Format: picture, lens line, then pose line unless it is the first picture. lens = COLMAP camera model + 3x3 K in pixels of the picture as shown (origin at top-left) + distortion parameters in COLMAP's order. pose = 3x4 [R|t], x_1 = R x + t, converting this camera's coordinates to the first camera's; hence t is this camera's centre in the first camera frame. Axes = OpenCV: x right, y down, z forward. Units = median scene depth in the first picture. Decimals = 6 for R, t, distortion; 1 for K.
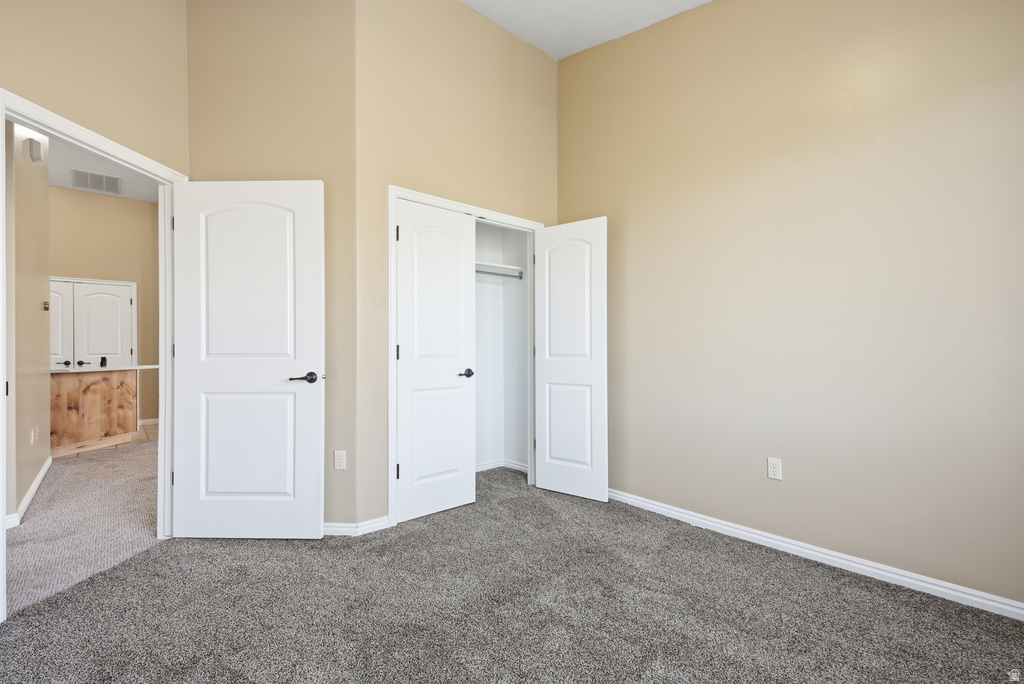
lens RADIAL K [[468.8, 0, 517.2], [0, 468.8, 345.9], [0, 0, 1]] dist [-0.011244, 0.004049]
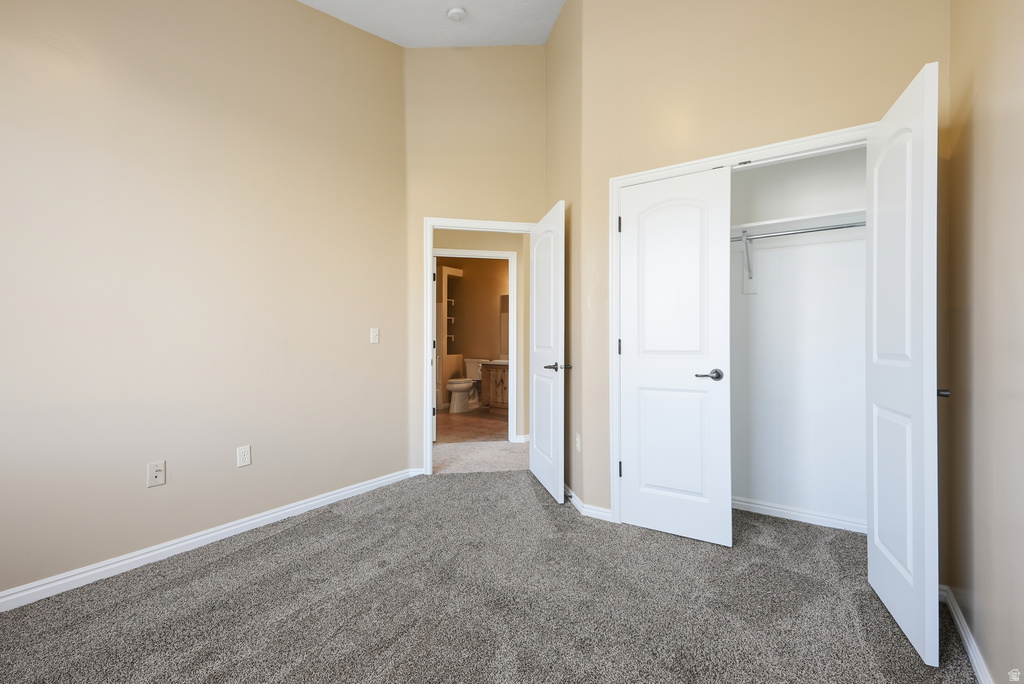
lens RADIAL K [[468.8, 0, 514.8], [0, 468.8, 352.4], [0, 0, 1]] dist [-0.011244, 0.004049]
pose [[0.219661, 0.013747, -0.975479, 0.641215], [-0.003369, 0.999905, 0.013333, 0.012938], [0.975570, 0.000357, 0.219686, 0.570505]]
